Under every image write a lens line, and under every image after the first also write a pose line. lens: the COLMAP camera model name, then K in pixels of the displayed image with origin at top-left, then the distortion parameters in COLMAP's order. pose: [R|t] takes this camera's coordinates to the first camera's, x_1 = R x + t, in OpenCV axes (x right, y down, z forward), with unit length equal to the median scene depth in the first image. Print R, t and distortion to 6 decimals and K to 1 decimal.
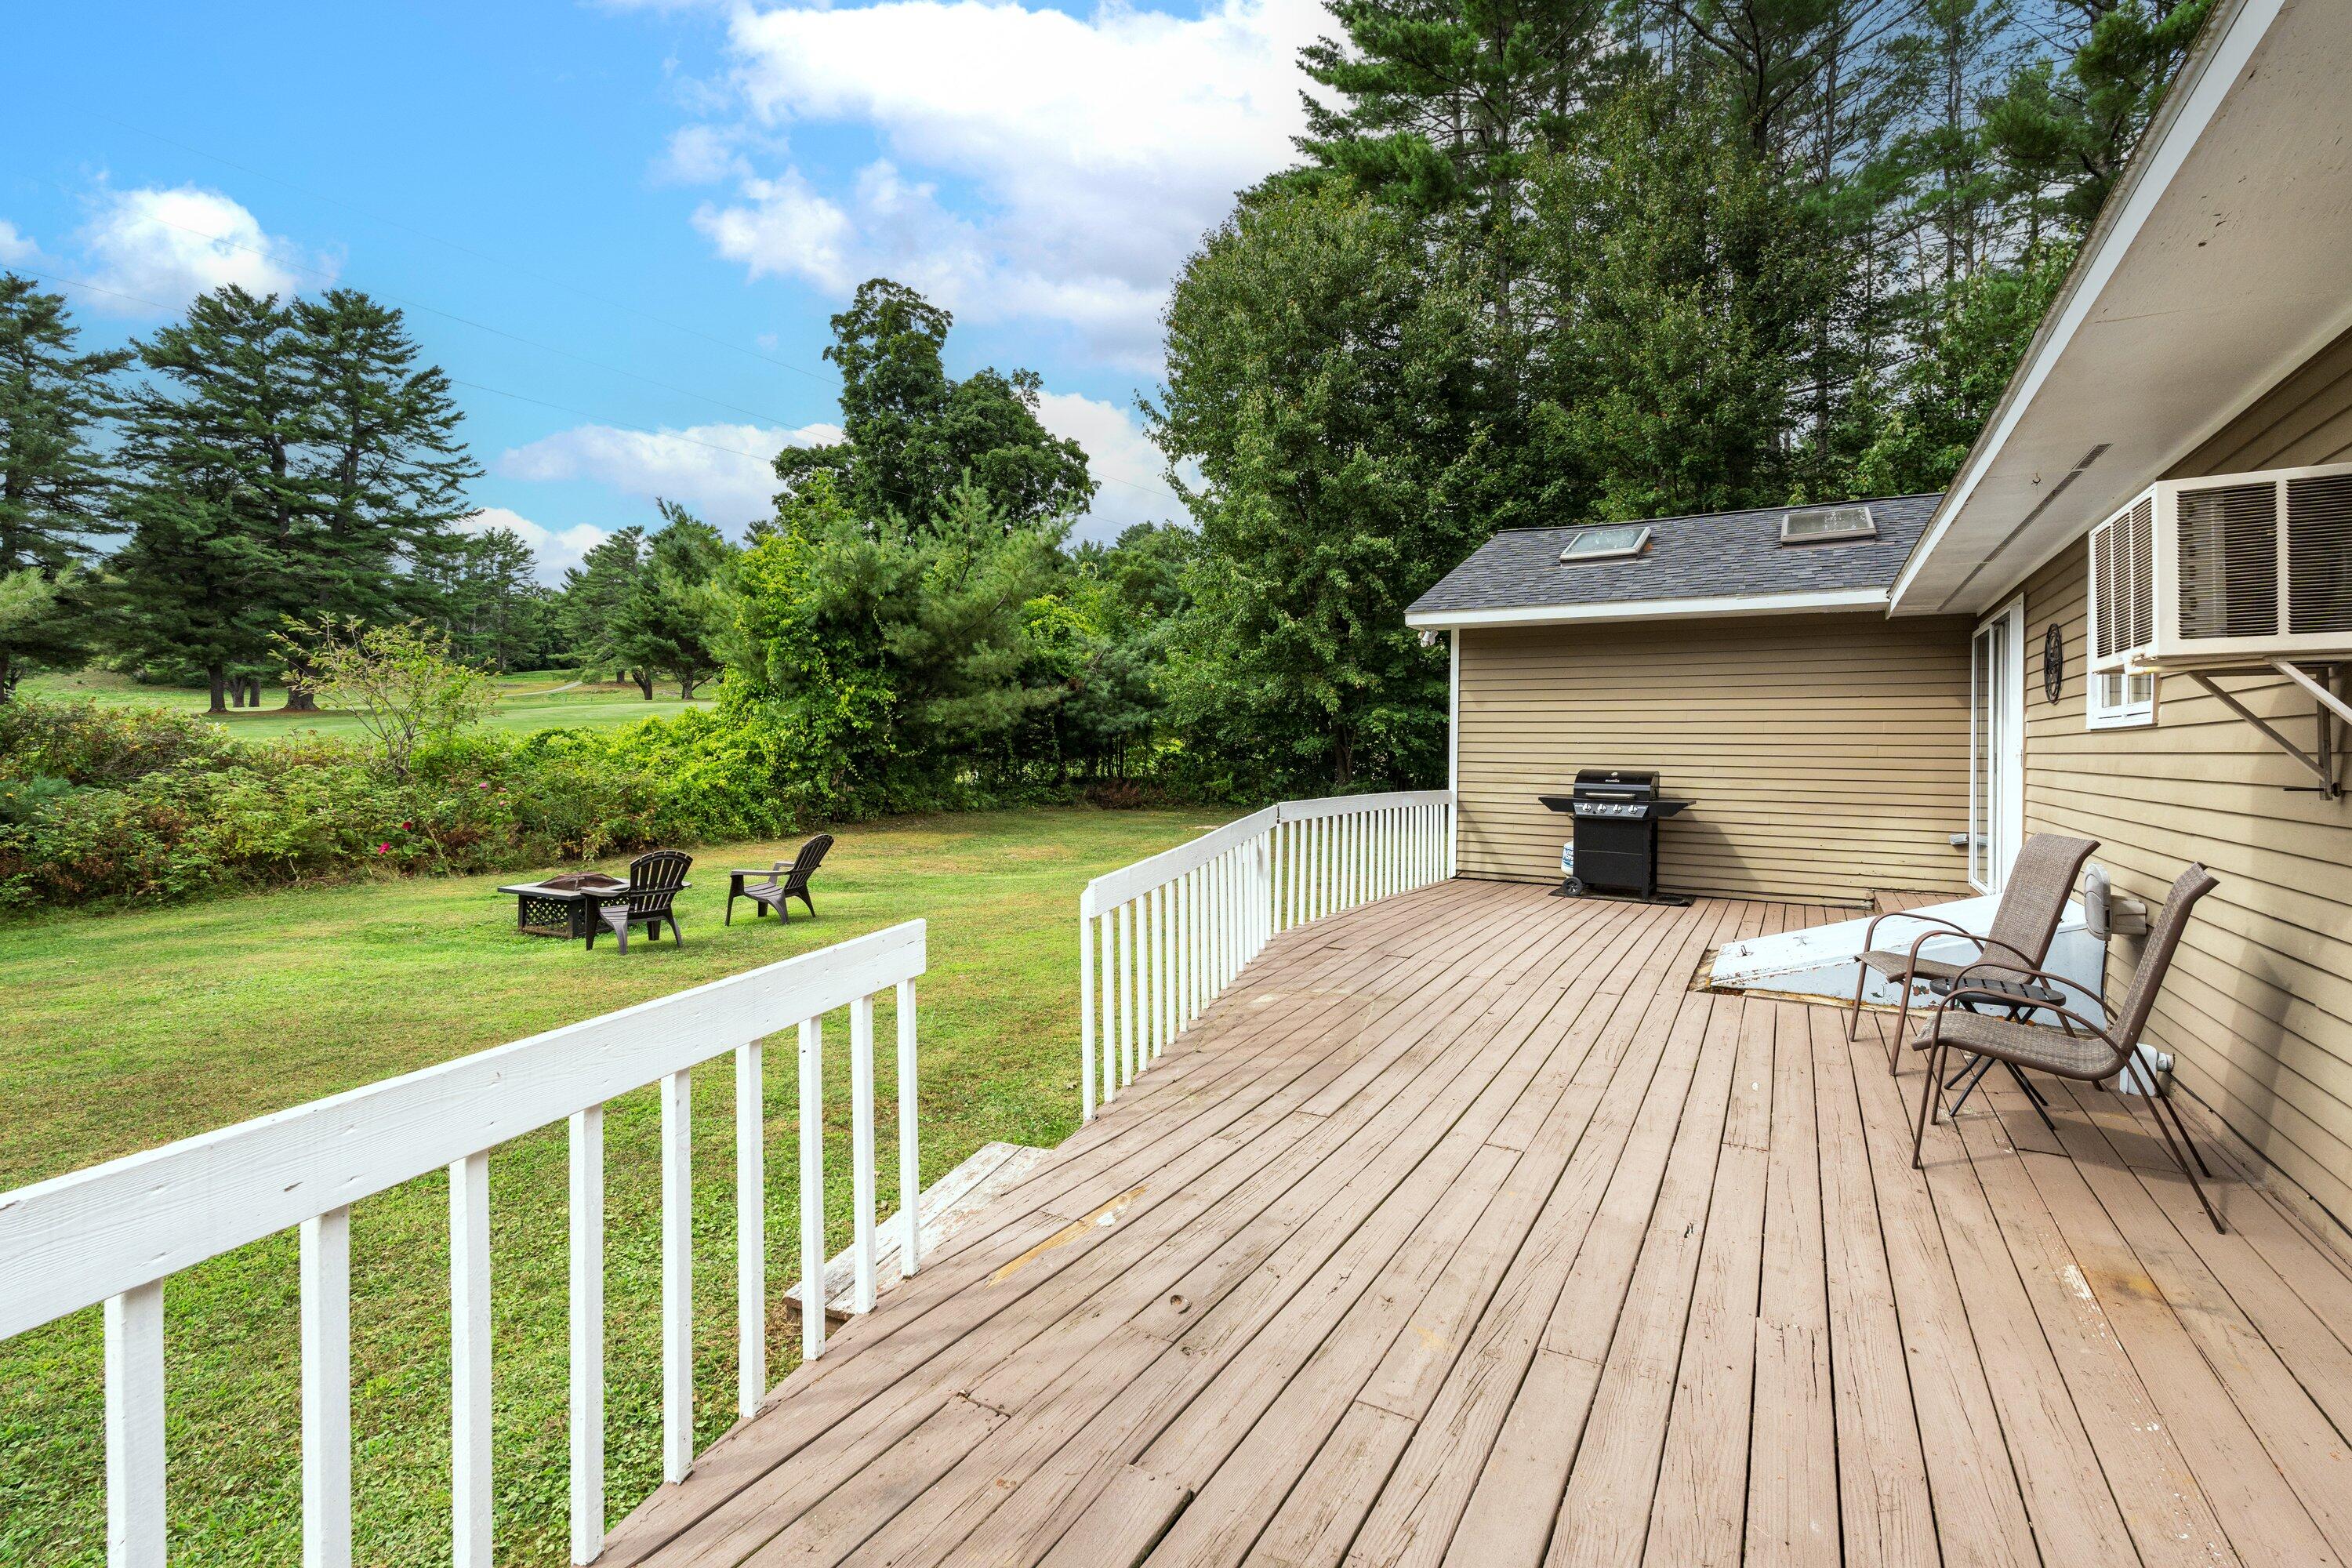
lens RADIAL K [[1045.1, 0, 1174.8], [0, 1045.1, 747.4], [0, 0, 1]] dist [-0.002514, -0.000368]
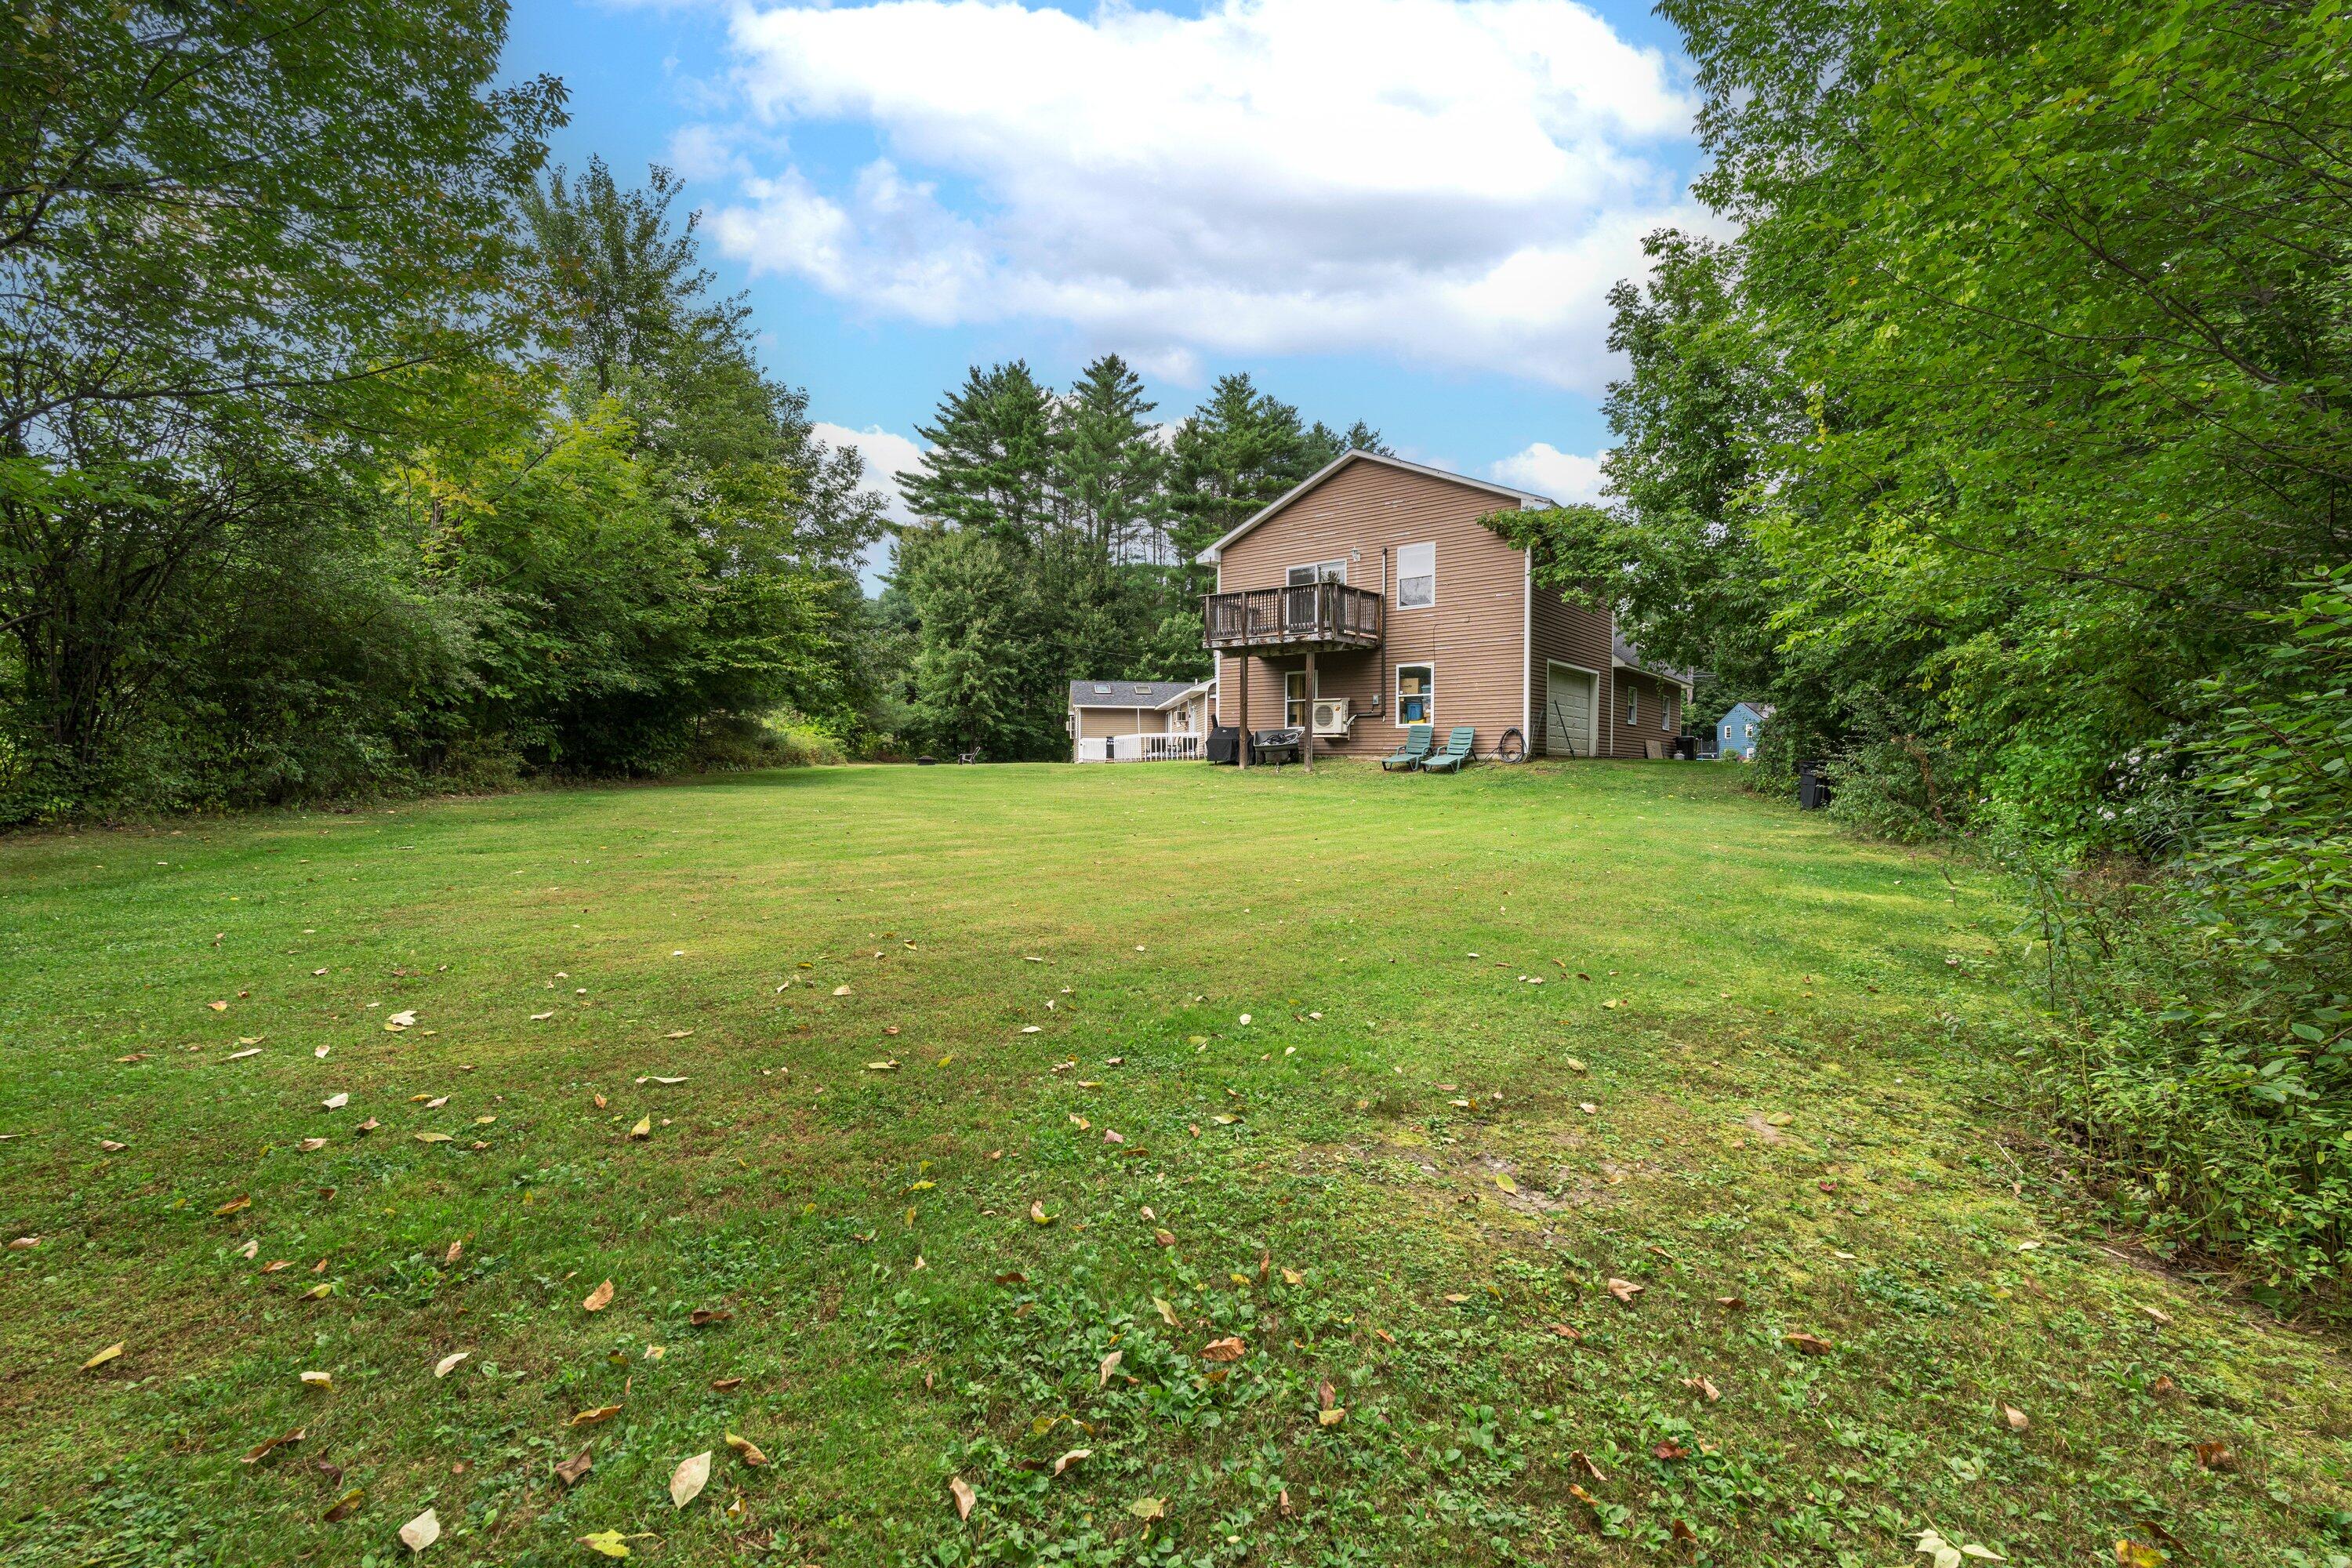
lens RADIAL K [[1032.8, 0, 1181.9], [0, 1032.8, 782.4], [0, 0, 1]] dist [-0.004386, 0.000028]
pose [[0.779857, -0.013091, 0.625821, -0.480219], [0.004984, 0.999879, 0.014705, 0.033483], [-0.625938, -0.008349, 0.779828, -0.614705]]
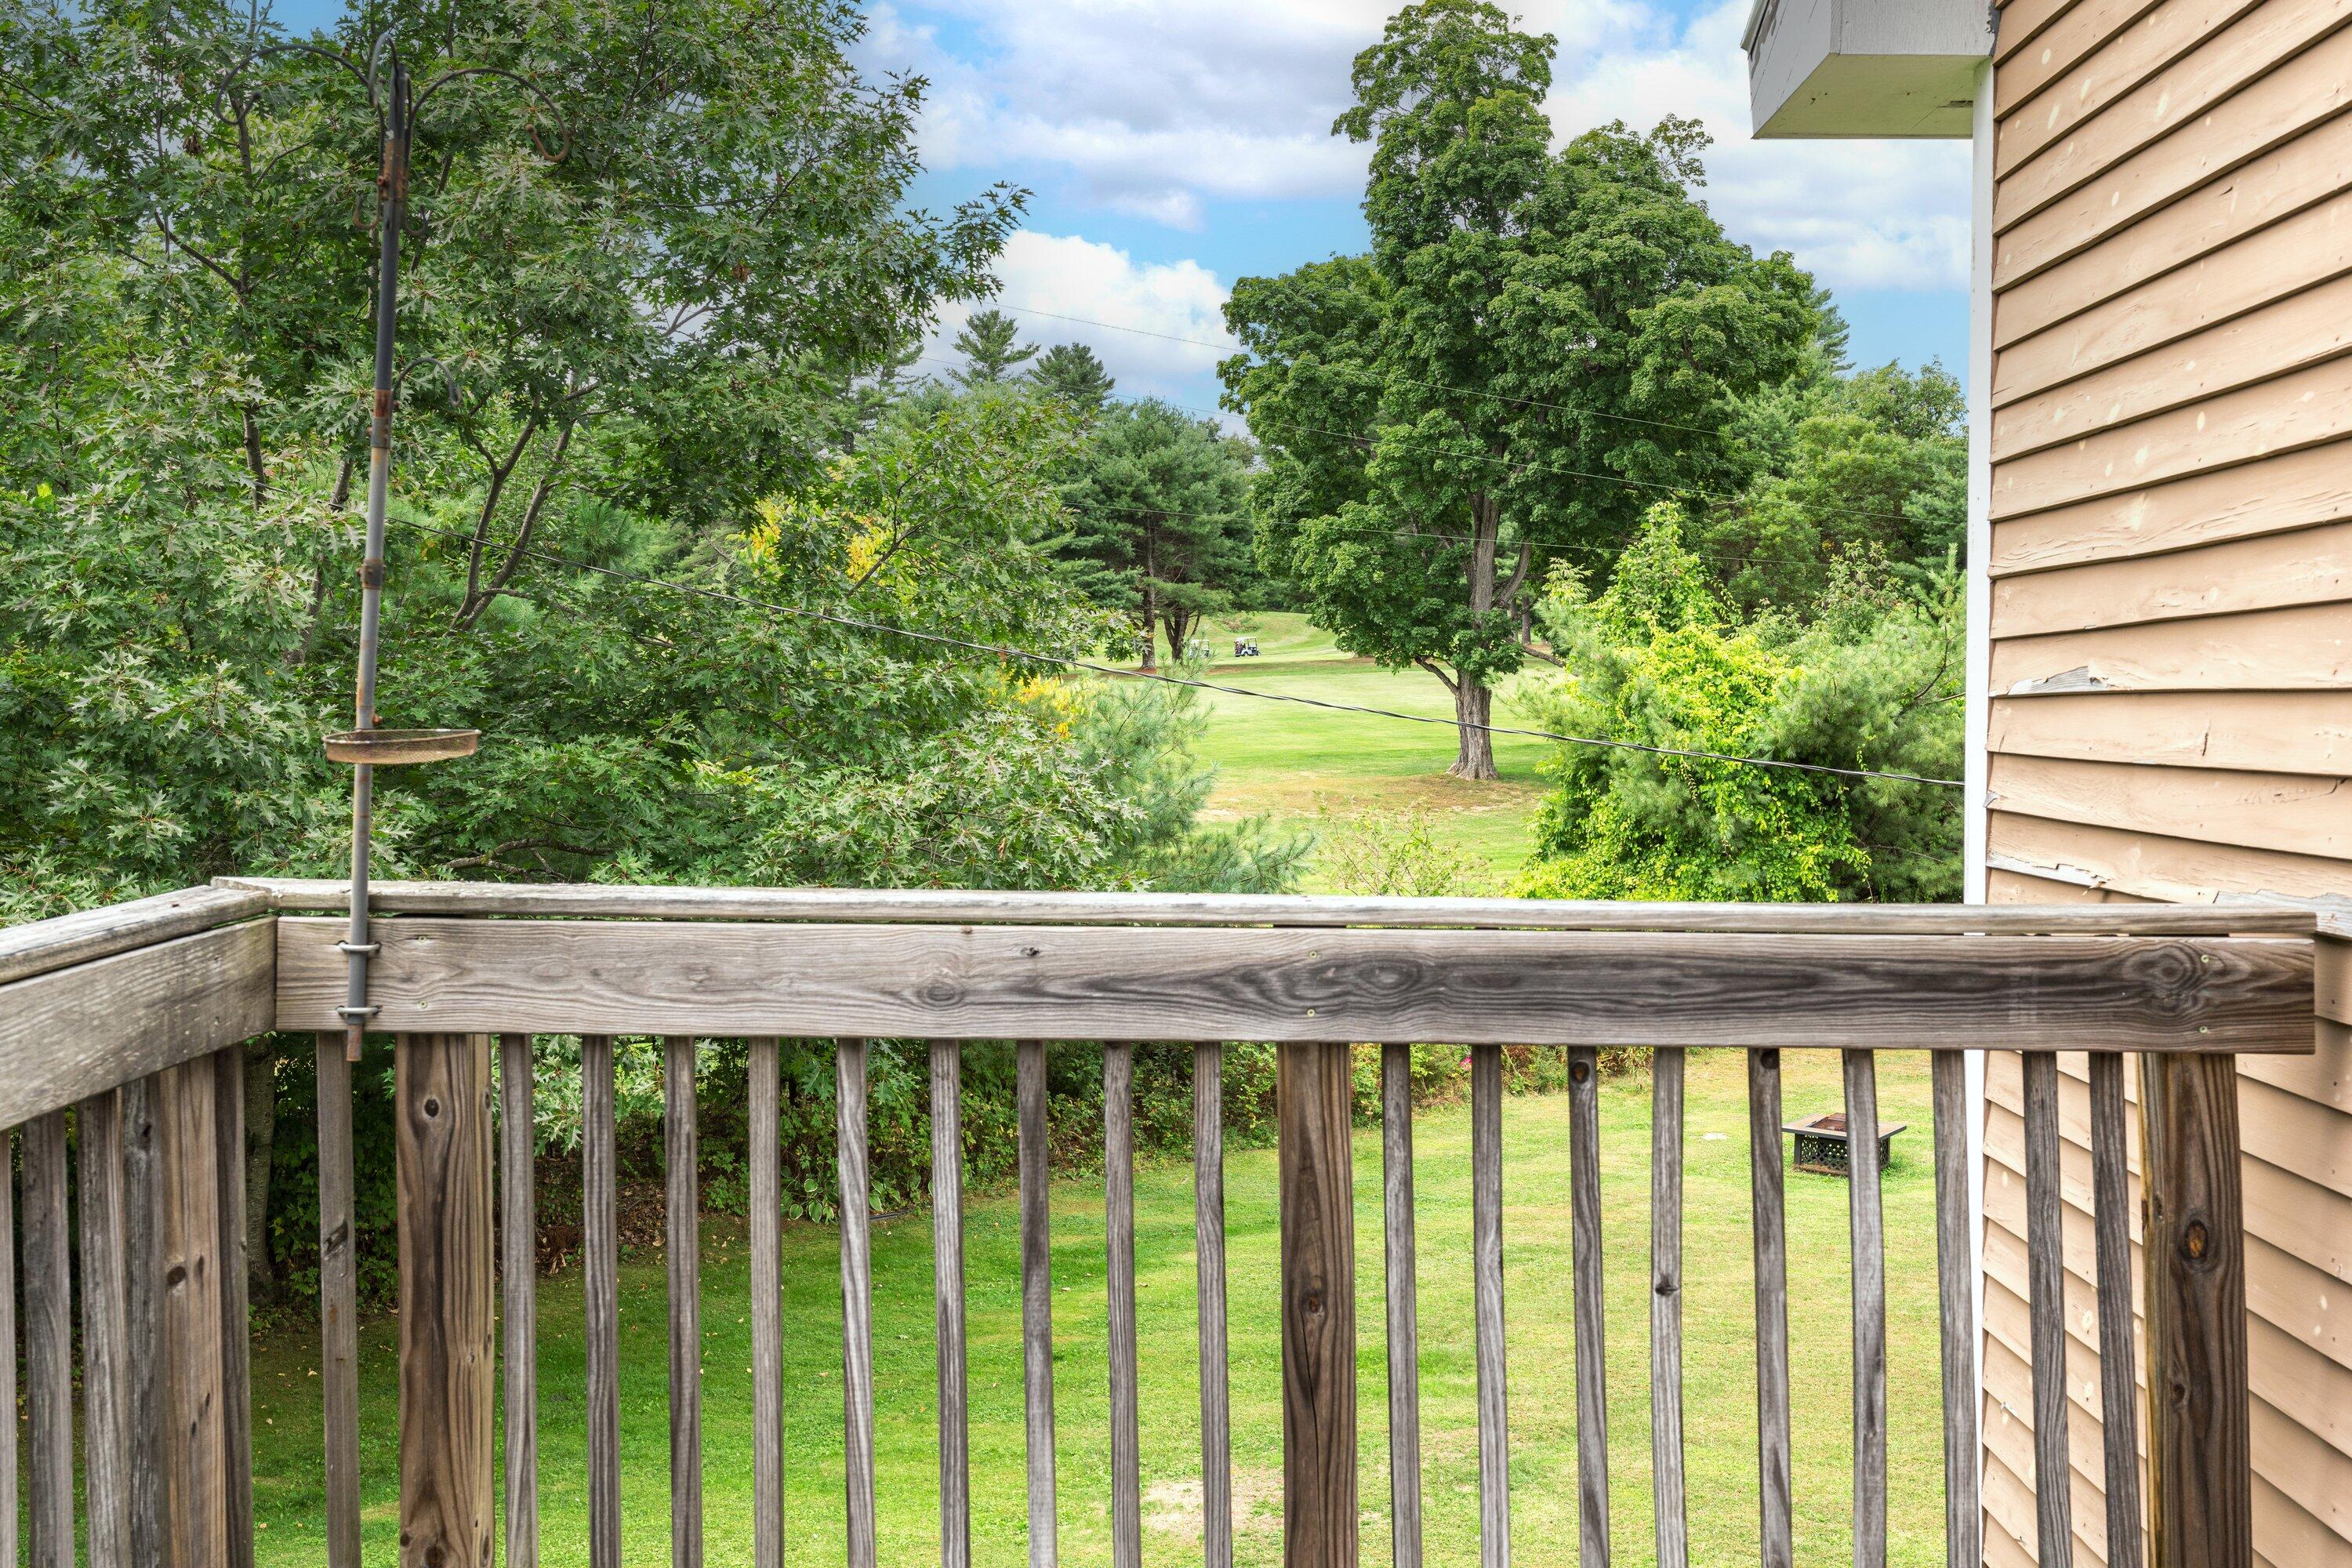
lens RADIAL K [[2340.9, 0, 1158.5], [0, 2340.9, 692.6], [0, 0, 1]] dist [0.010874, 0.011300]
pose [[0.970817, -0.003604, -0.239793, -0.127172], [0.000768, 0.999929, -0.011917, -0.052539], [0.239819, 0.011385, 0.970751, -0.277221]]
